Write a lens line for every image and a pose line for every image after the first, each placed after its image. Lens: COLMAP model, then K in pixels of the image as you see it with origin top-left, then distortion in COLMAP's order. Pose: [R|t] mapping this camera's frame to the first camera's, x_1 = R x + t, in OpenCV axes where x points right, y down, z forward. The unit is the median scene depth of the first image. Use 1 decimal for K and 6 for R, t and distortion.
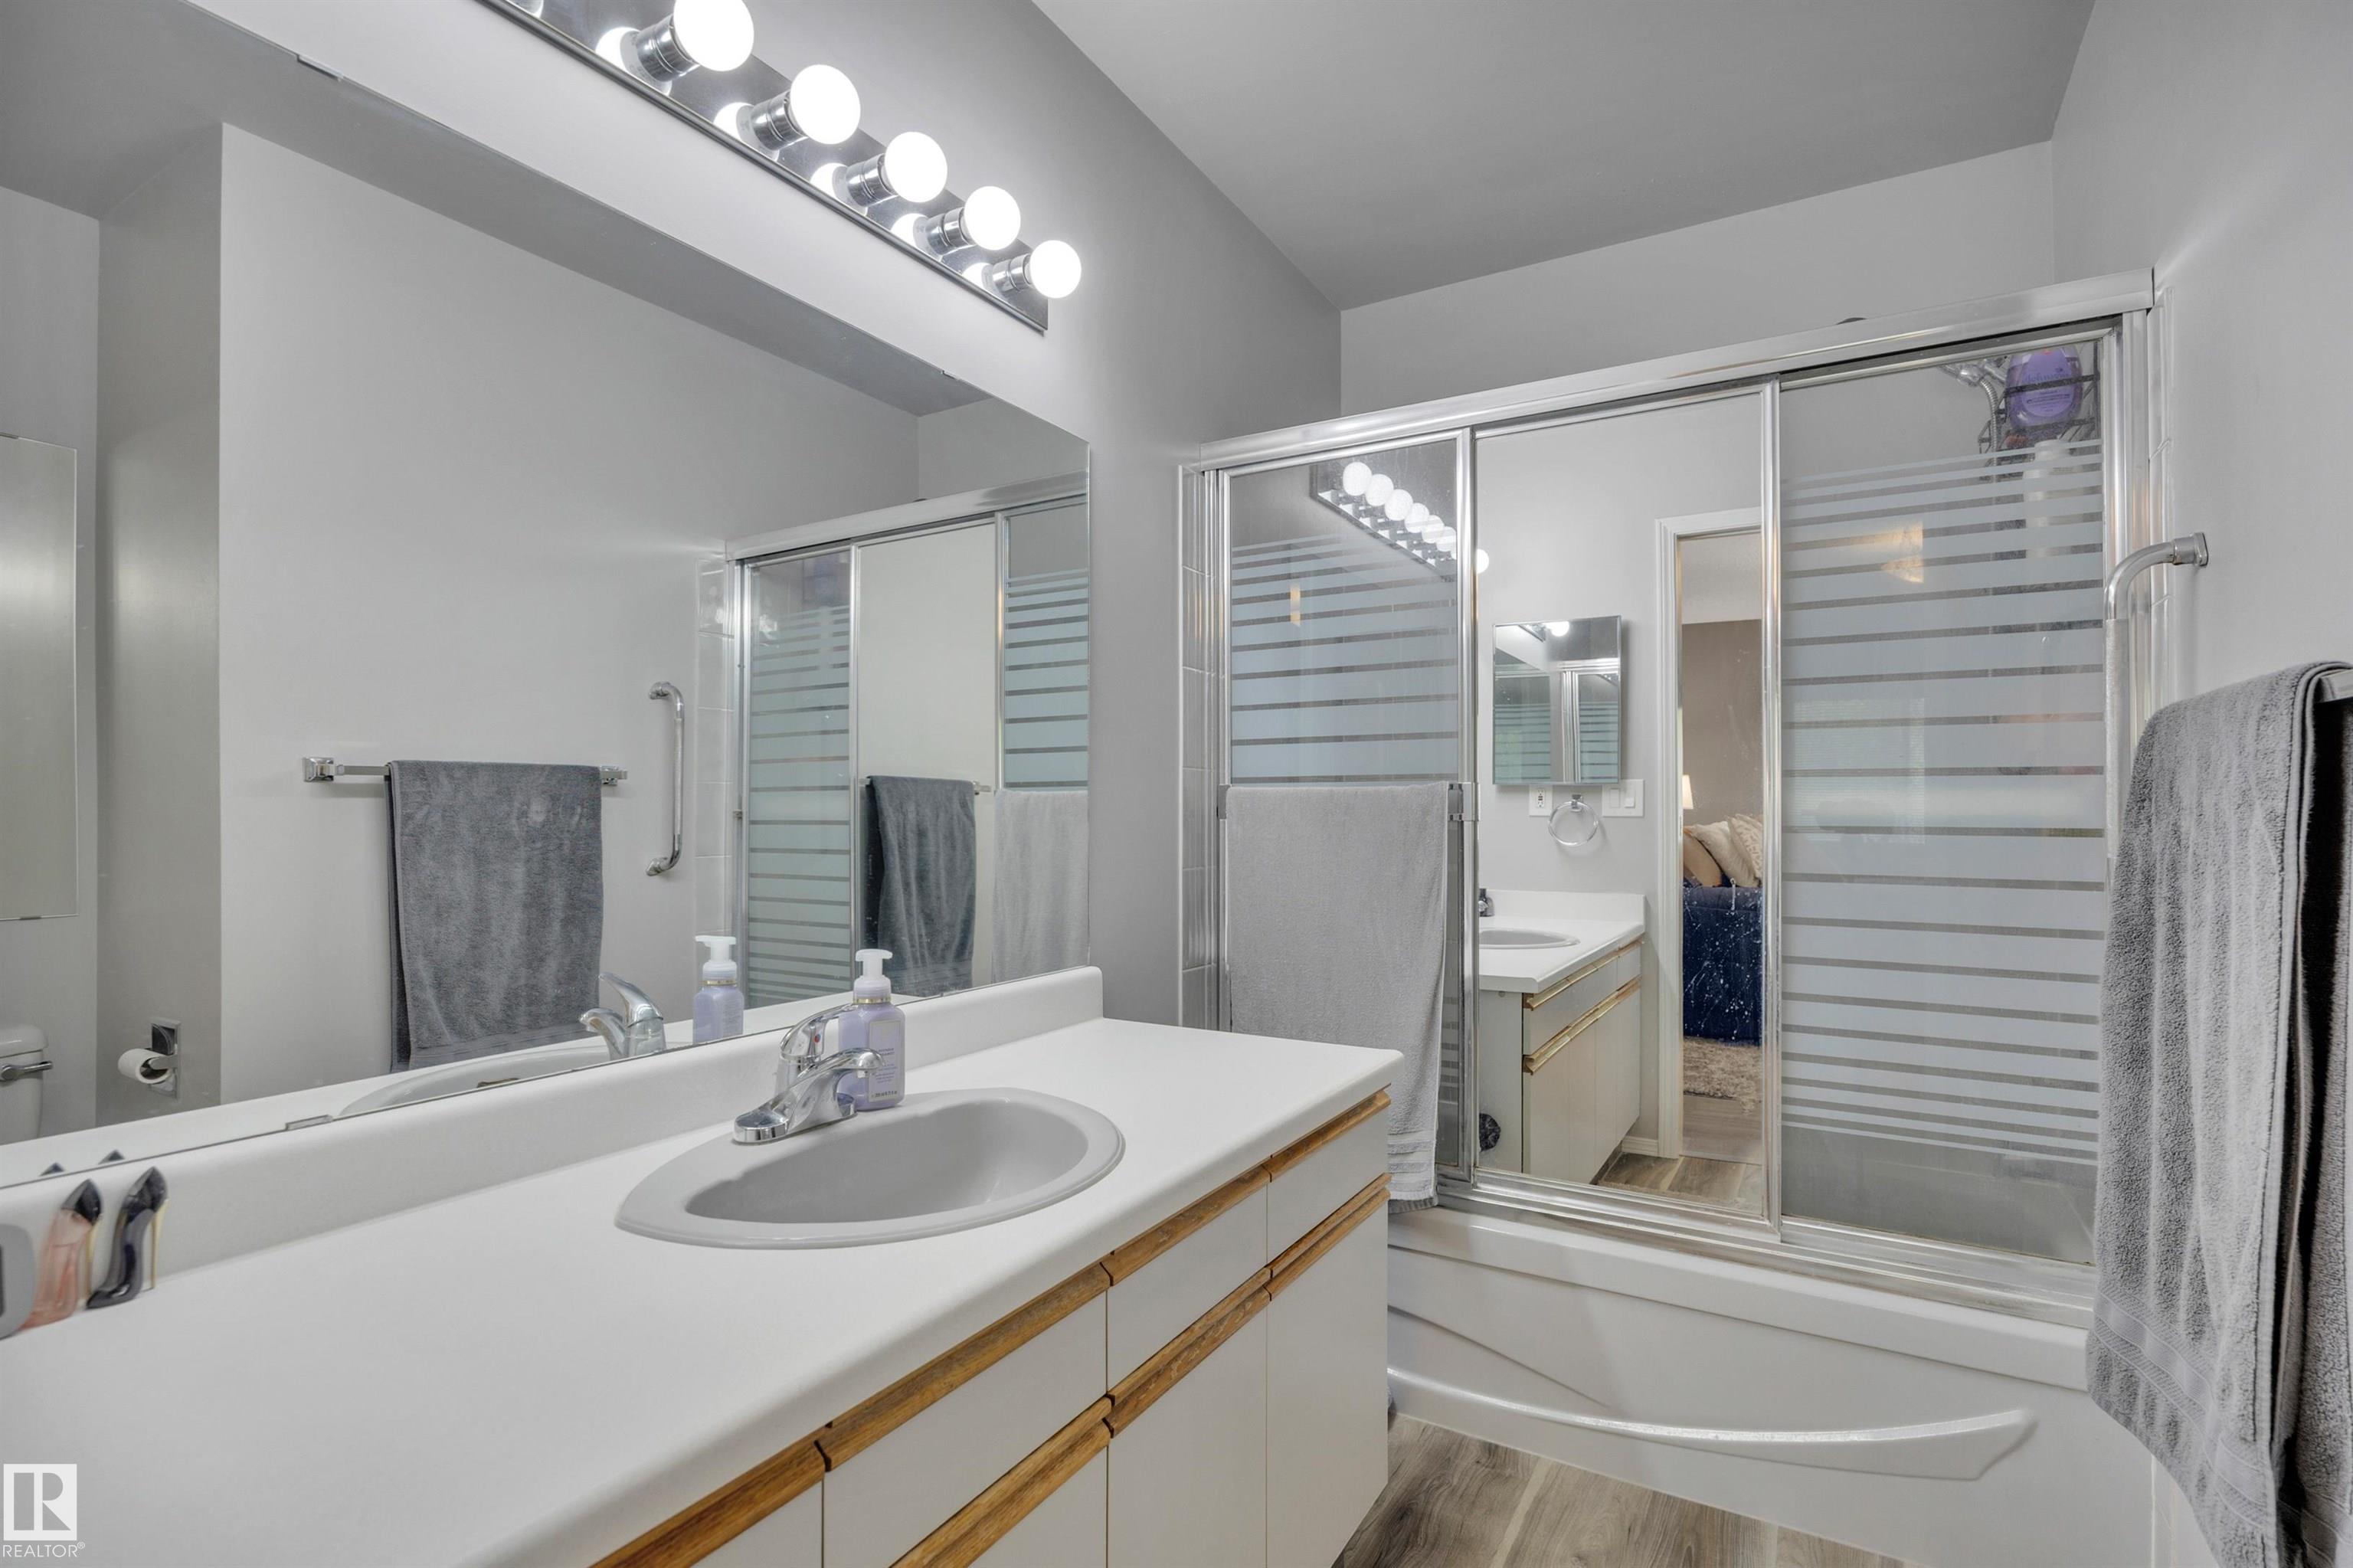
lens RADIAL K [[1111.0, 0, 1190.5], [0, 1111.0, 798.6], [0, 0, 1]] dist [0.001984, 0.000208]
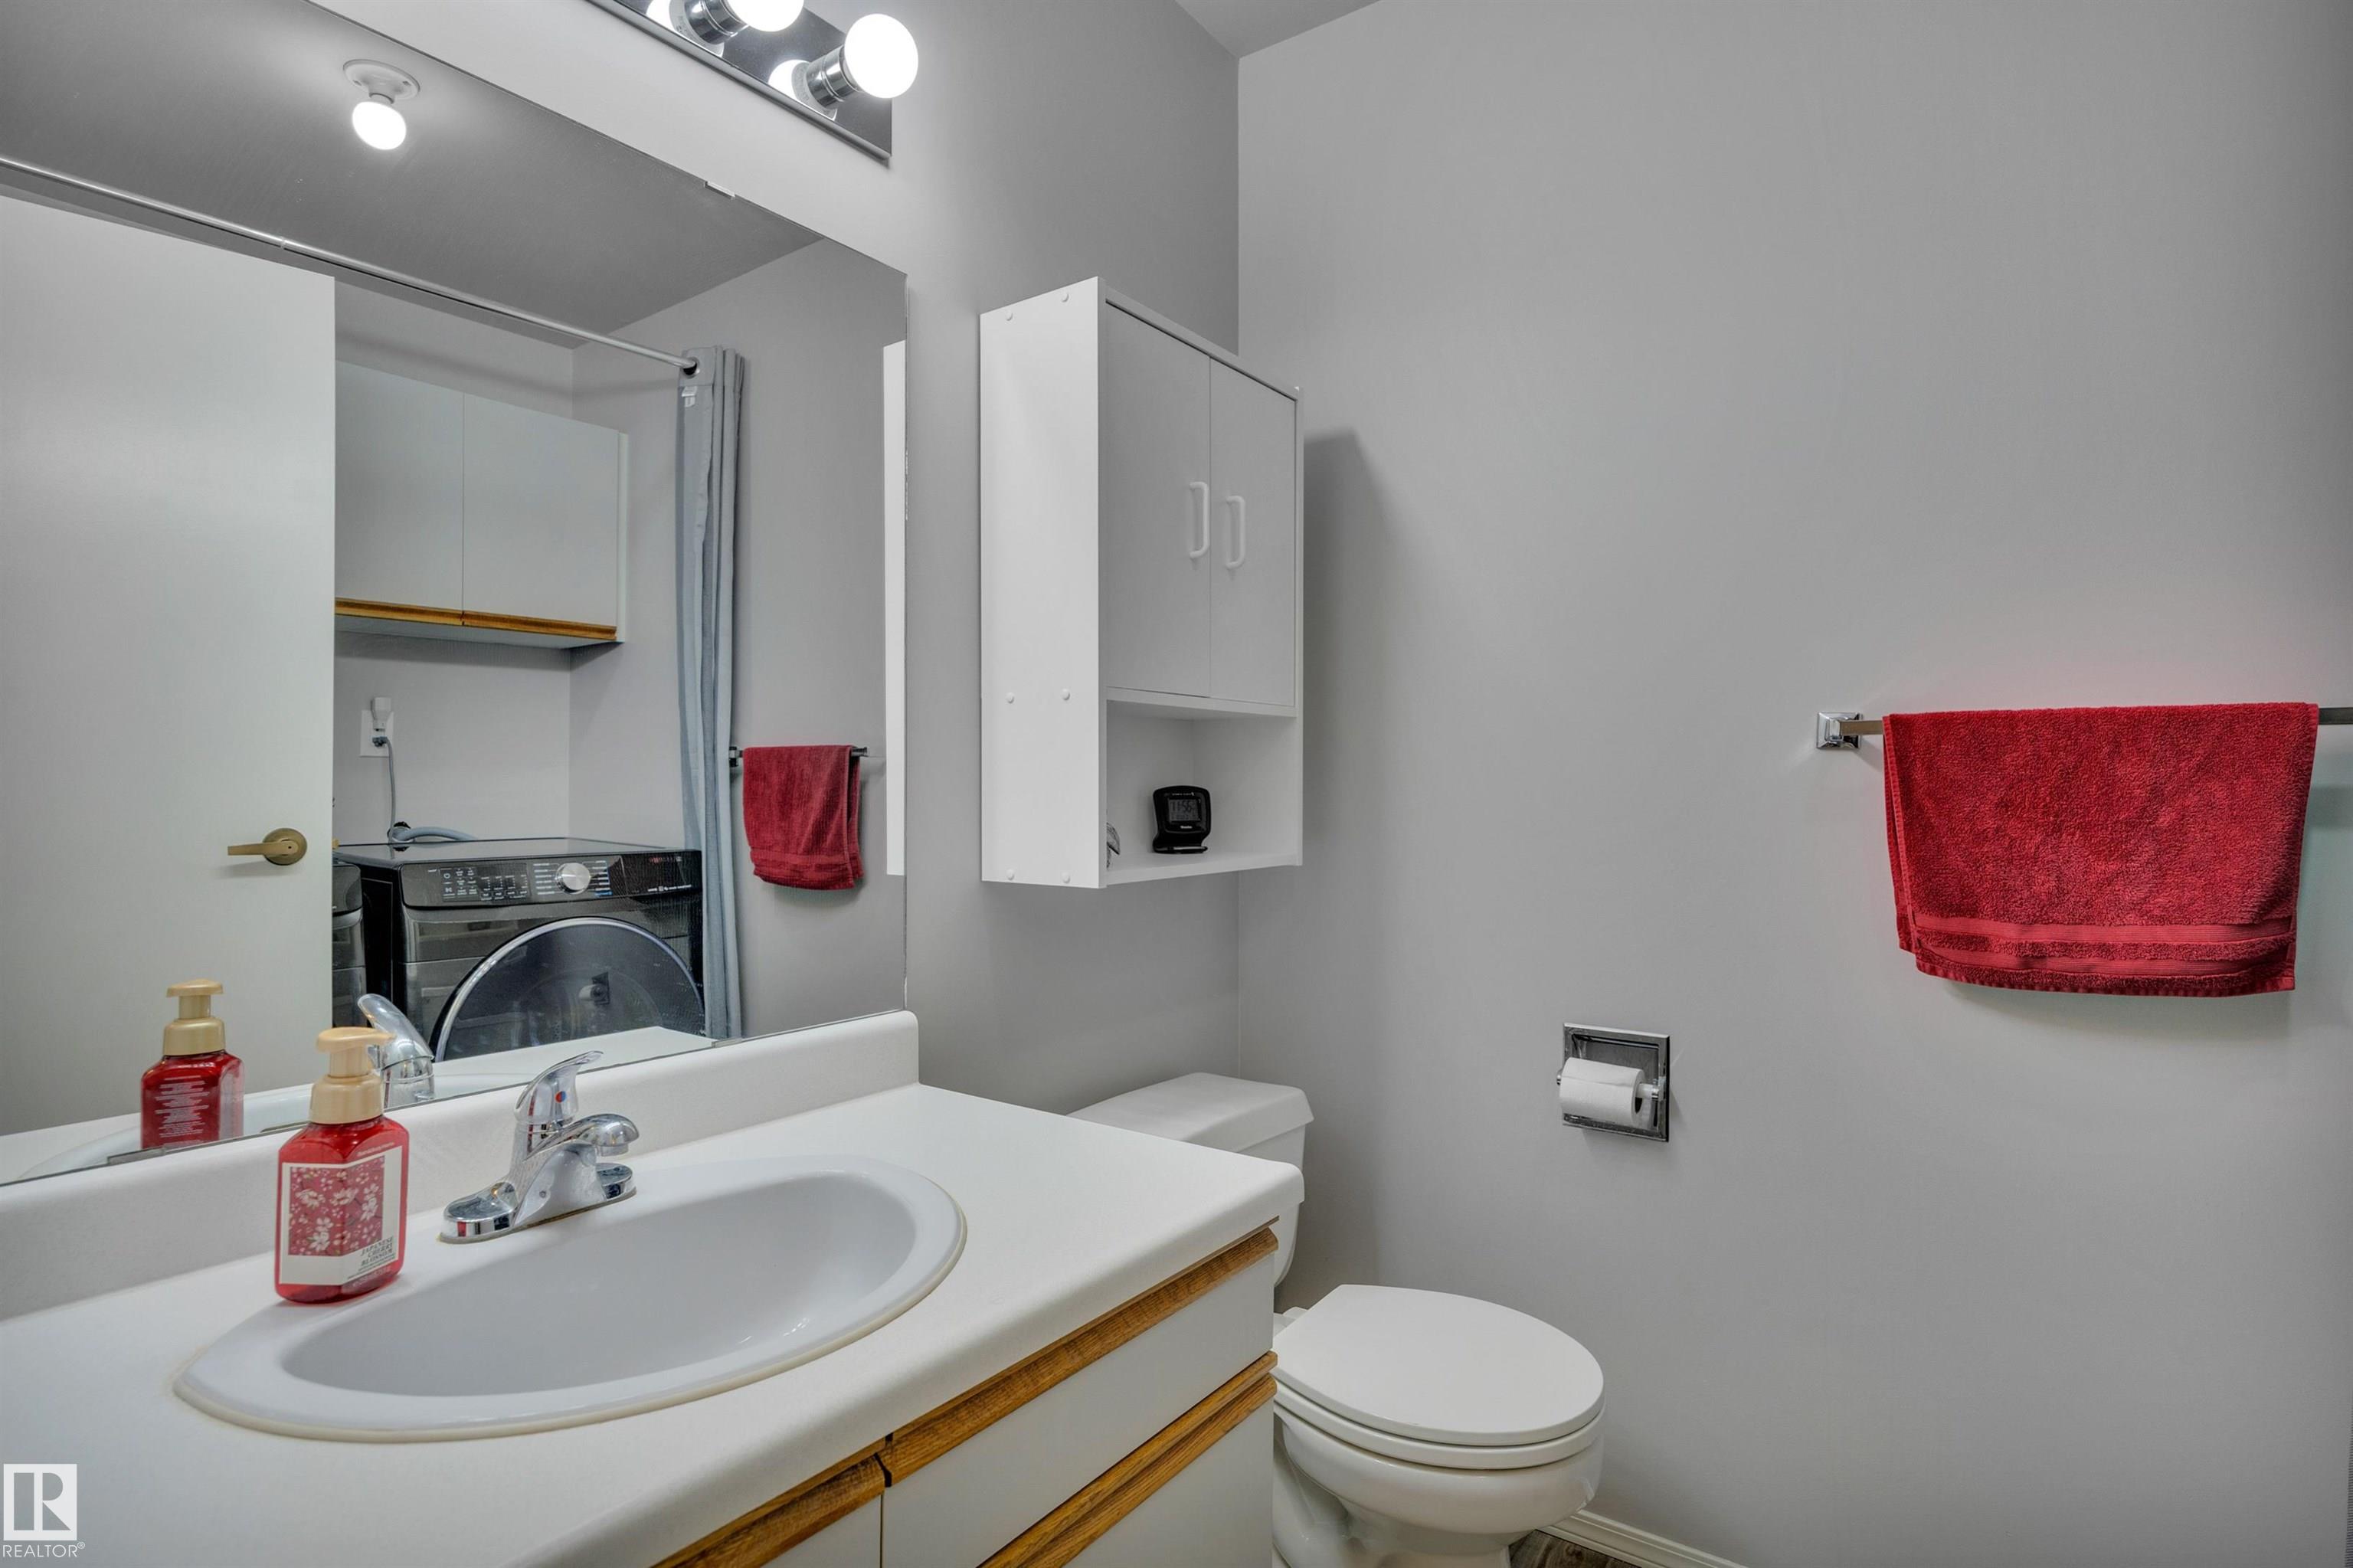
lens RADIAL K [[1146.8, 0, 1176.5], [0, 1146.8, 784.0], [0, 0, 1]] dist [-0.000940, -0.000070]
pose [[0.994460, -0.003183, -0.105068, 0.147770], [0.003296, 0.999994, 0.000901, 0.003997], [0.105064, -0.001242, 0.994465, 0.256545]]
